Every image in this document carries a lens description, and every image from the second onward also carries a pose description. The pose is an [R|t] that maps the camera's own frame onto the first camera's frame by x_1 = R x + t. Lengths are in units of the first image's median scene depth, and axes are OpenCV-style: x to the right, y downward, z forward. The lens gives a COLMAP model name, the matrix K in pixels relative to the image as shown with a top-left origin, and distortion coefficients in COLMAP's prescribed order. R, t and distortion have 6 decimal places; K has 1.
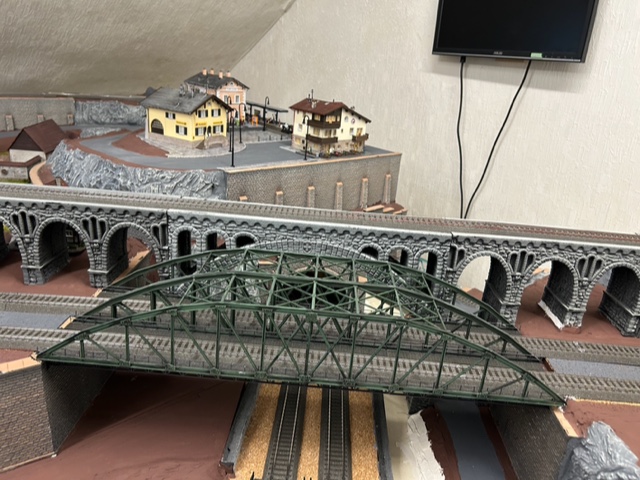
lens RADIAL K [[481.1, 0, 320.0], [0, 481.1, 239.3], [0, 0, 1]] dist [0.045431, -0.040023]
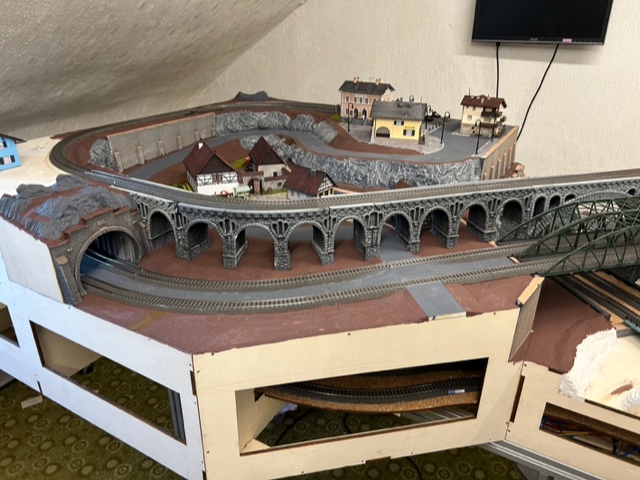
lens RADIAL K [[481.1, 0, 322.0], [0, 481.1, 241.6], [0, 0, 1]] dist [0.045431, -0.040023]
pose [[0.955611, -0.184795, 0.229474, -0.827560], [0.164963, 0.980911, 0.102960, -0.096830], [-0.244120, -0.060534, 0.967854, -0.260971]]
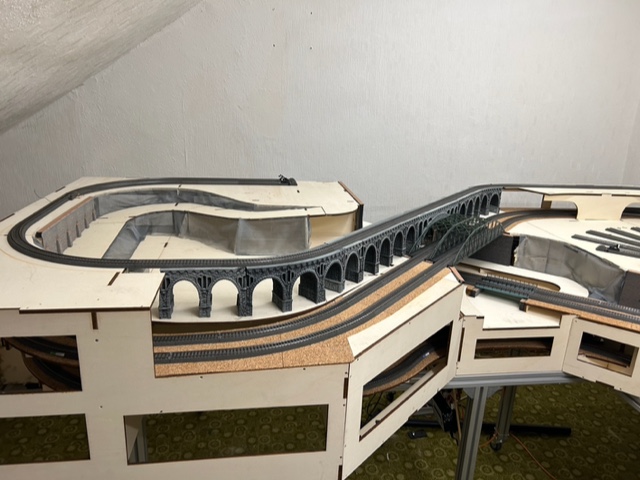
lens RADIAL K [[481.1, 0, 326.3], [0, 481.1, 243.5], [0, 0, 1]] dist [0.045431, -0.040023]
pose [[0.574717, -0.303037, 0.760177, -1.524389], [0.305855, 0.941135, 0.143938, -0.260044], [-0.759048, 0.149780, 0.633571, -0.148350]]
